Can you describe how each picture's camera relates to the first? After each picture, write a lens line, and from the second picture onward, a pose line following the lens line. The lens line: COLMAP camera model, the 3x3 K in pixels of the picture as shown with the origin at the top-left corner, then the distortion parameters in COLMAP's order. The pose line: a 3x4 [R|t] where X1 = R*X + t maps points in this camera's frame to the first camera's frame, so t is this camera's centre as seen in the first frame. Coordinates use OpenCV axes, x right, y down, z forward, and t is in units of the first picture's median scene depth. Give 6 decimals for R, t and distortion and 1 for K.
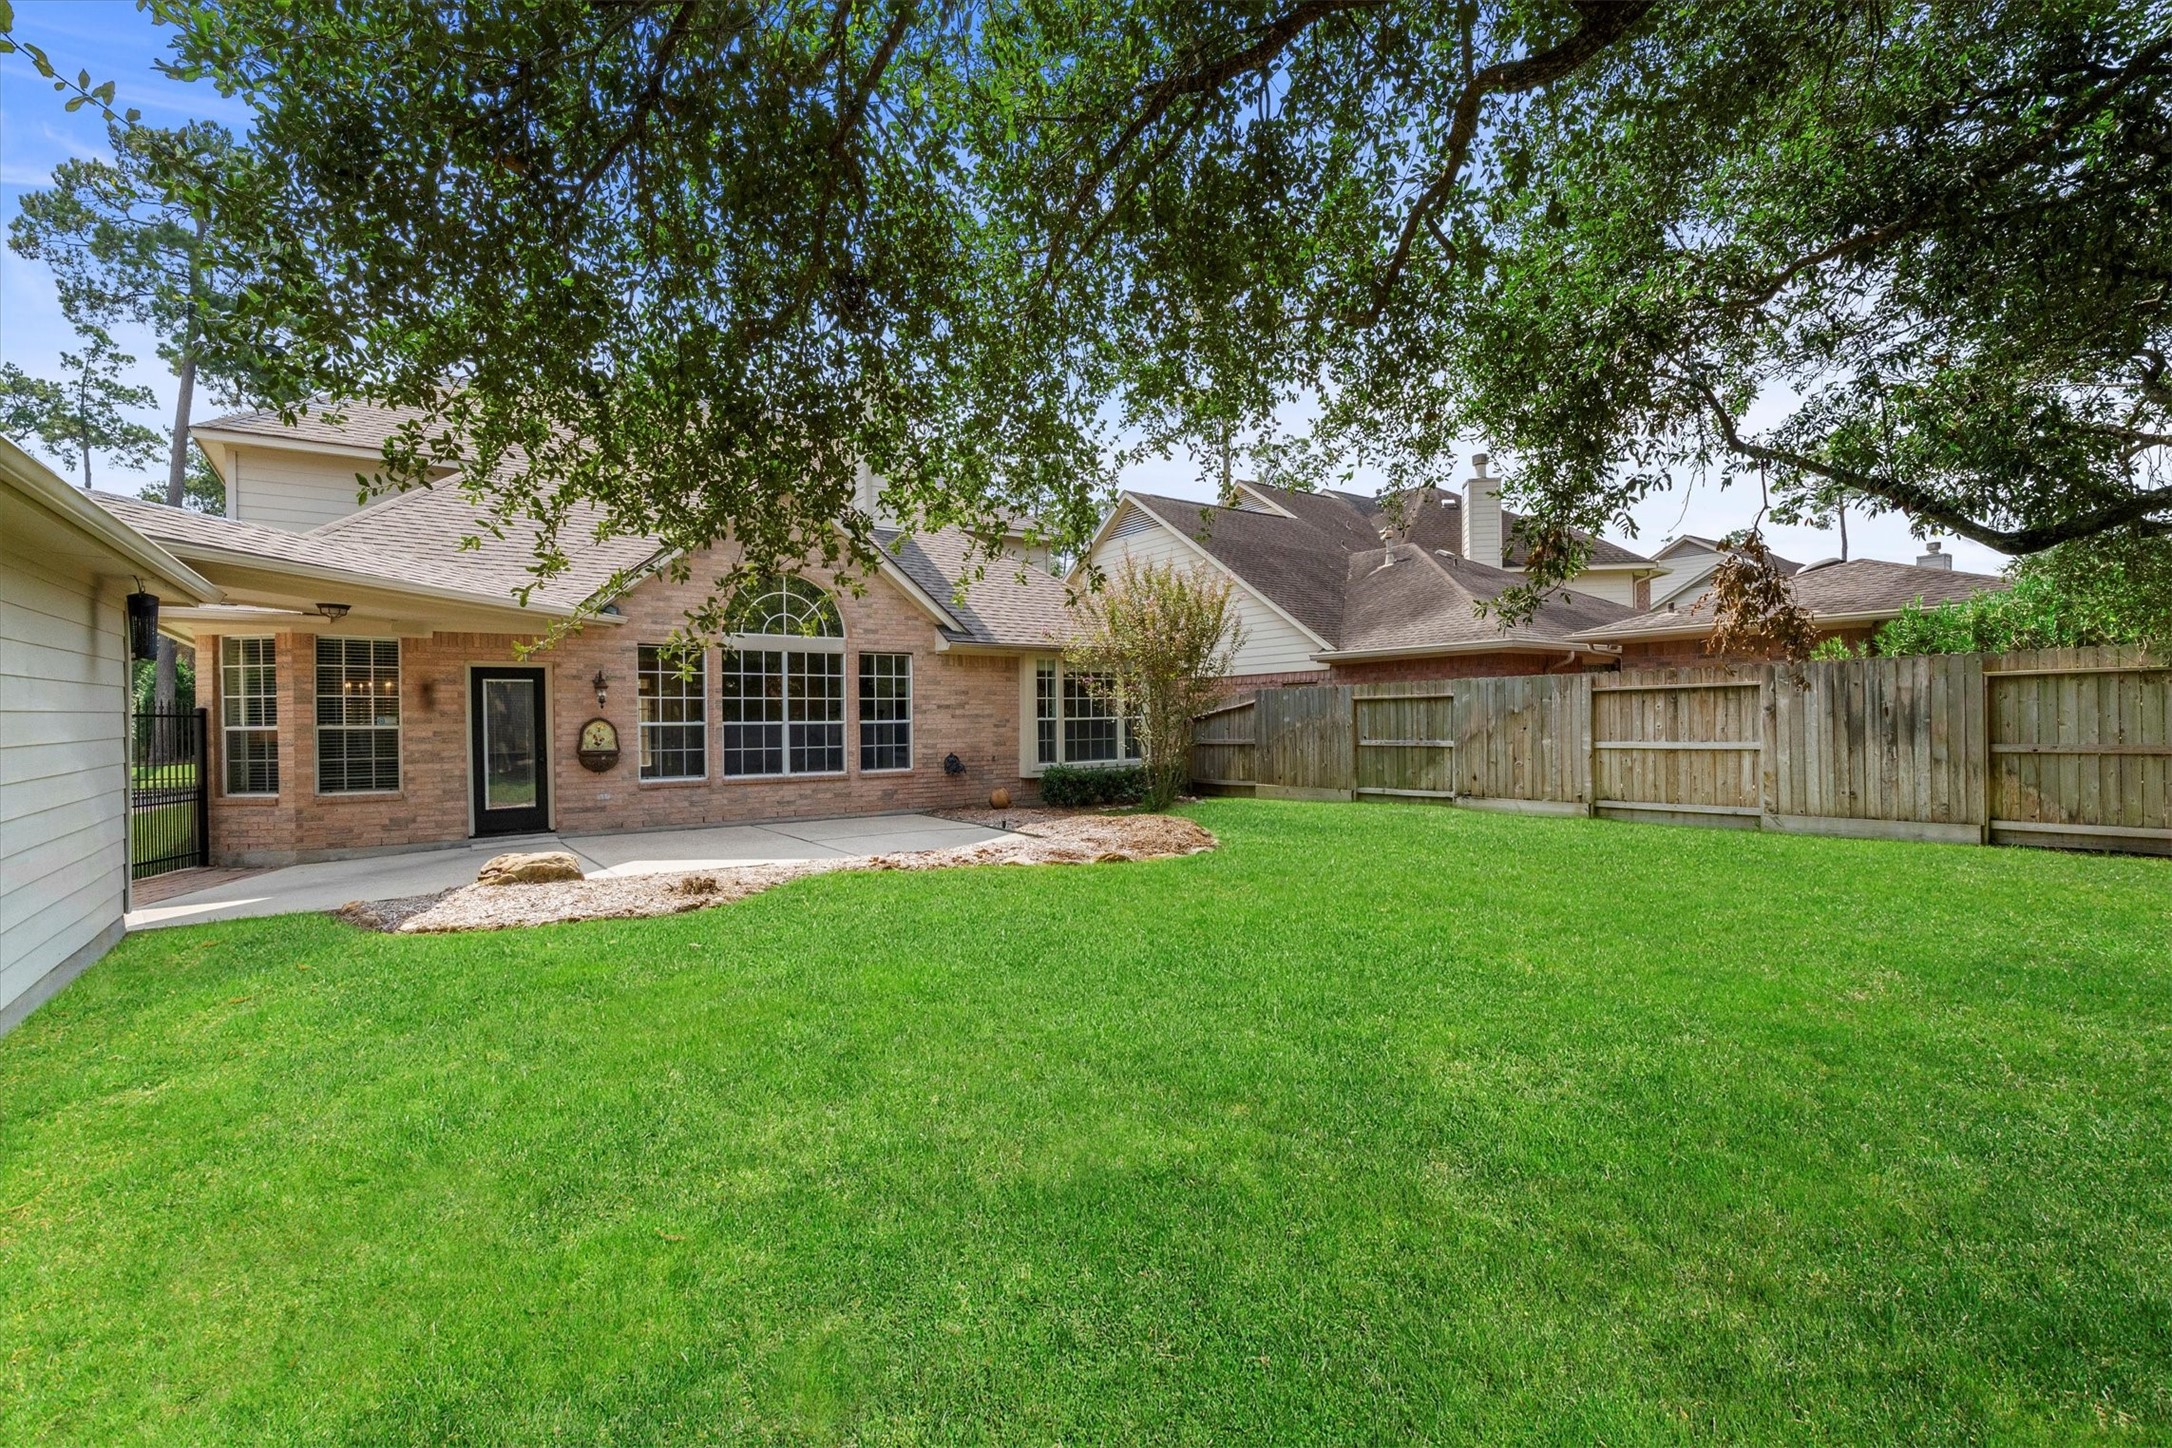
lens RADIAL K [[930.7, 0, 1067.2], [0, 930.7, 720.7], [0, 0, 1]] dist [-0.001164, -0.000168]
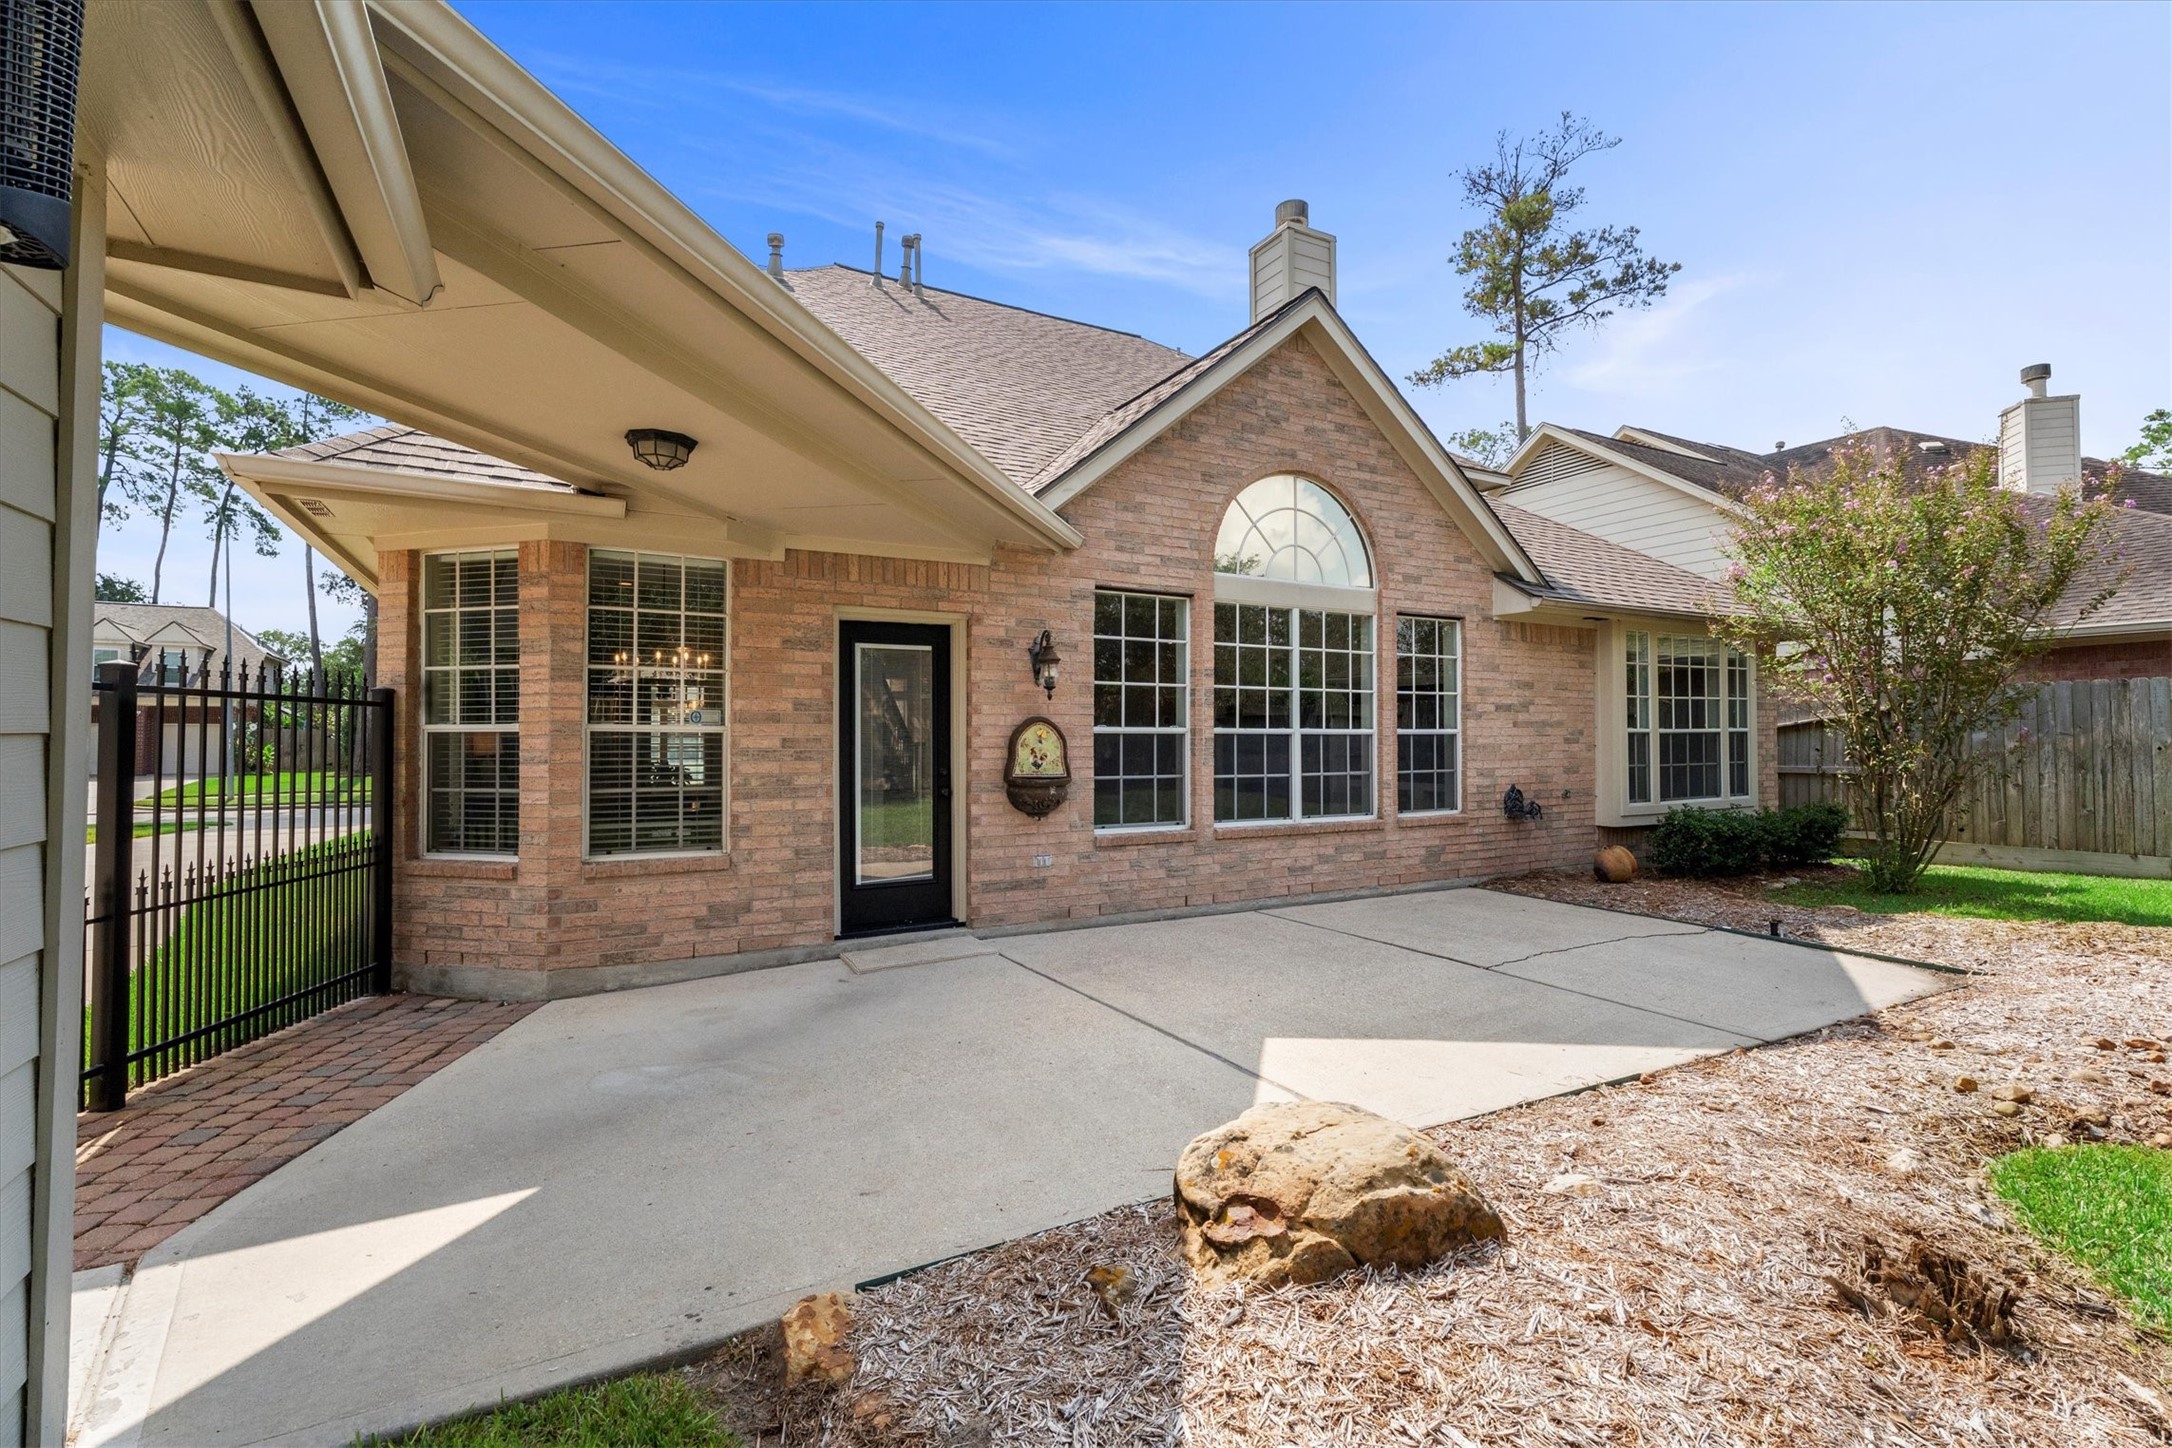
lens RADIAL K [[930.7, 0, 1067.2], [0, 930.7, 720.7], [0, 0, 1]] dist [-0.001164, -0.000168]
pose [[0.991443, 0.007209, -0.130340, -0.389795], [-0.009799, 0.999767, -0.019236, 0.008800], [0.130171, 0.020348, 0.991283, 0.428965]]
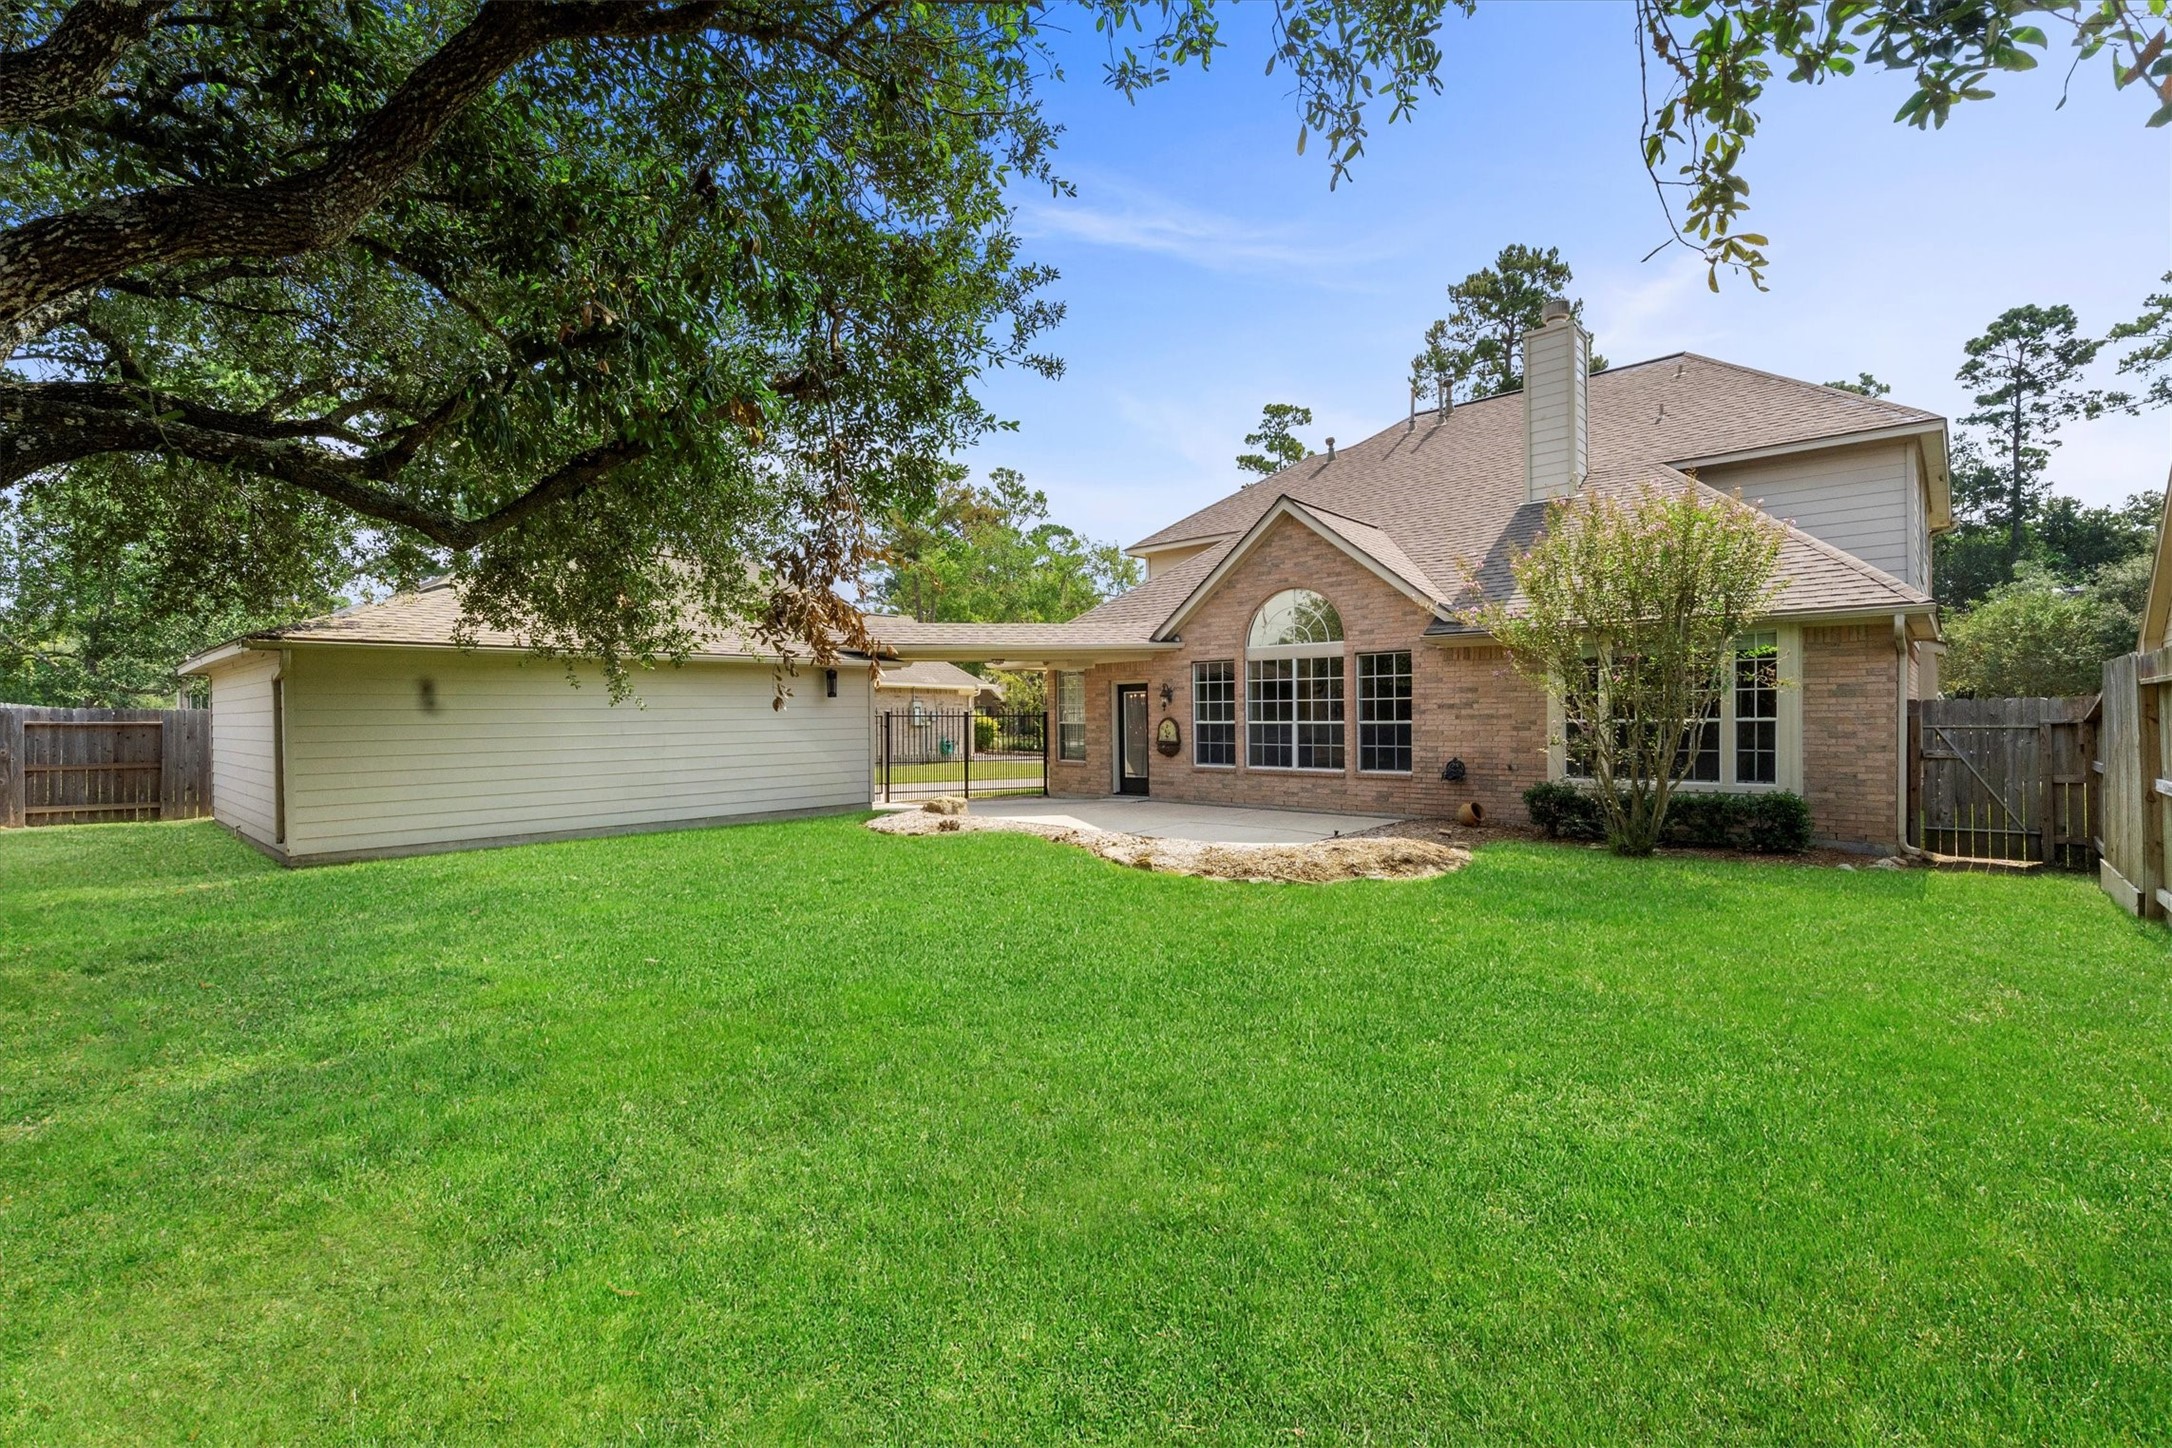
lens RADIAL K [[930.7, 0, 1067.2], [0, 930.7, 720.7], [0, 0, 1]] dist [-0.001164, -0.000168]
pose [[0.201889, 0.009522, -0.979362, 0.778956], [-0.000712, 0.999954, 0.009575, -0.010902], [0.979408, -0.001236, 0.201887, 0.536000]]
